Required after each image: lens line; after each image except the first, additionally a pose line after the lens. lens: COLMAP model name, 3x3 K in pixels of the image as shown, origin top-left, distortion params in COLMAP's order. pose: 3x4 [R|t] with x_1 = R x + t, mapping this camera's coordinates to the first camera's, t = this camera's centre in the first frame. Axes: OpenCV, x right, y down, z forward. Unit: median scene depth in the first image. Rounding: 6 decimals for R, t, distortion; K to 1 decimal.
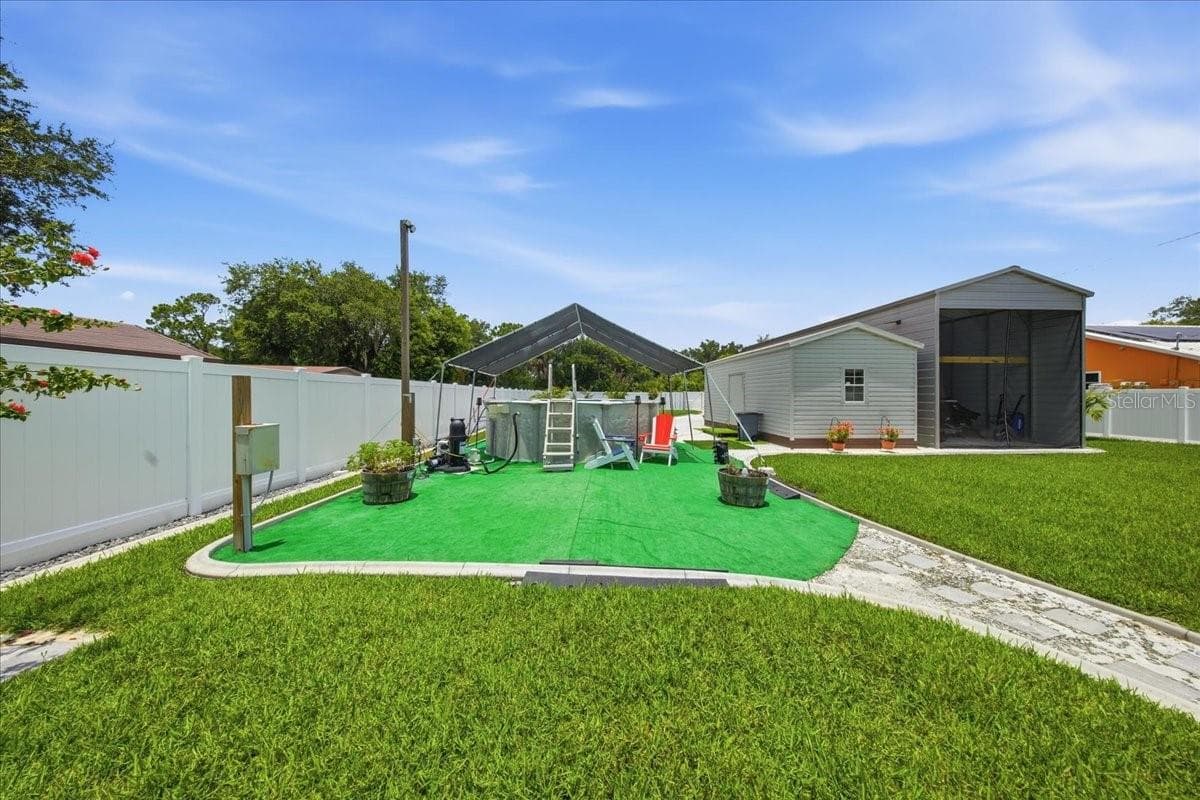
lens RADIAL K [[364.6, 0, 603.2], [0, 364.6, 400.6], [0, 0, 1]] dist [0.013700, -0.005448]
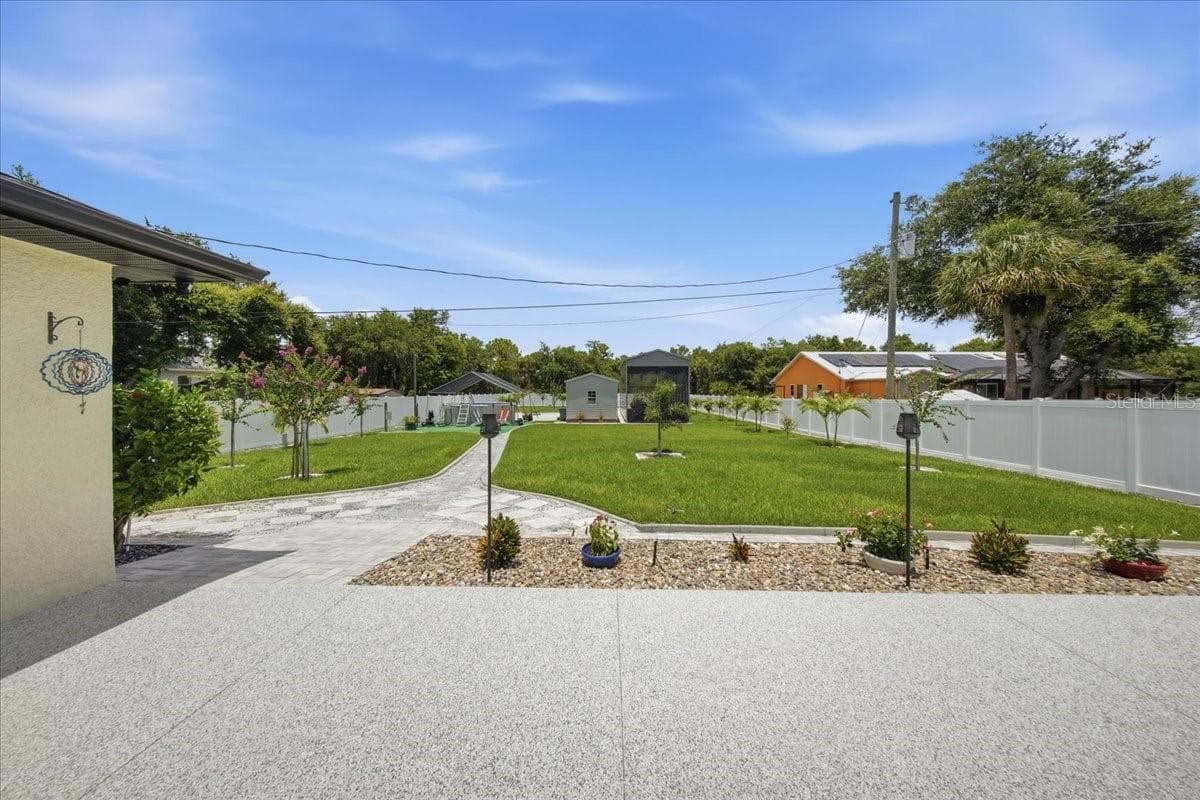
lens RADIAL K [[364.6, 0, 603.2], [0, 364.6, 400.6], [0, 0, 1]] dist [0.013700, -0.005448]
pose [[0.999163, -0.002386, -0.040831, 0.303207], [0.002899, 0.999918, 0.012508, -0.018170], [0.040798, -0.012616, 0.999088, -0.525463]]
